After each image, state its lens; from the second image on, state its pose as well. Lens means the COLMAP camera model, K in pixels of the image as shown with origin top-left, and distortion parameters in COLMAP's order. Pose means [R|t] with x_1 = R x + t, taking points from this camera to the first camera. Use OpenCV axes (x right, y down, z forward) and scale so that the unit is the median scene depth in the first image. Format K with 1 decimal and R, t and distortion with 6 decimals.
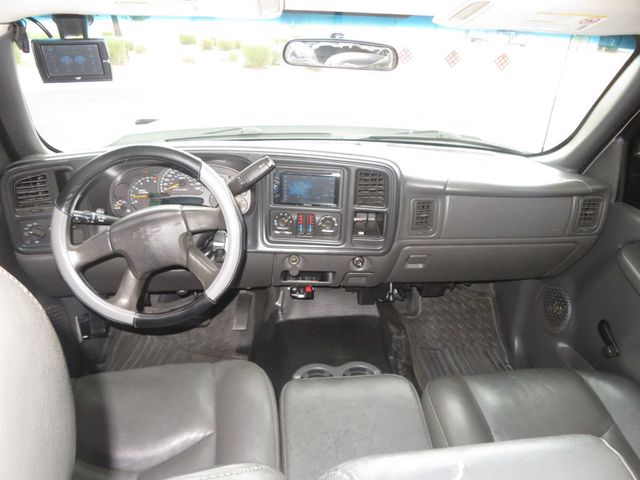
lens RADIAL K [[464.3, 0, 320.0], [0, 464.3, 240.0], [0, 0, 1]] dist [0.005482, 0.000467]
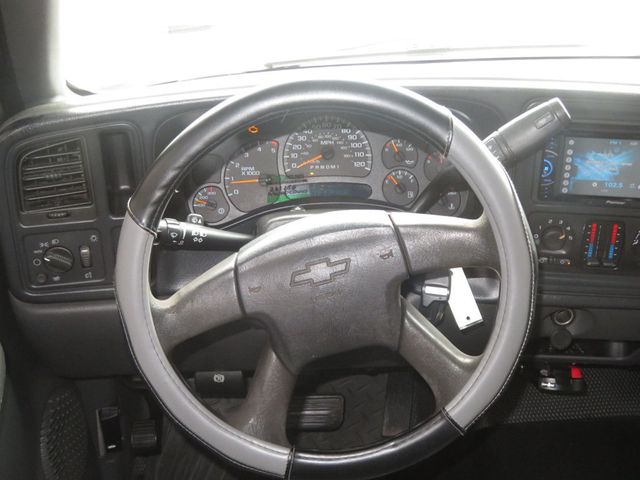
lens RADIAL K [[790.0, 0, 320.3], [0, 790.0, 226.0], [0, 0, 1]] dist [-0.012354, -0.022816]
pose [[0.994796, 0.007515, -0.101606, -0.250961], [-0.007644, 0.999970, -0.000880, -0.052455], [0.101597, 0.001652, 0.994824, 0.205137]]
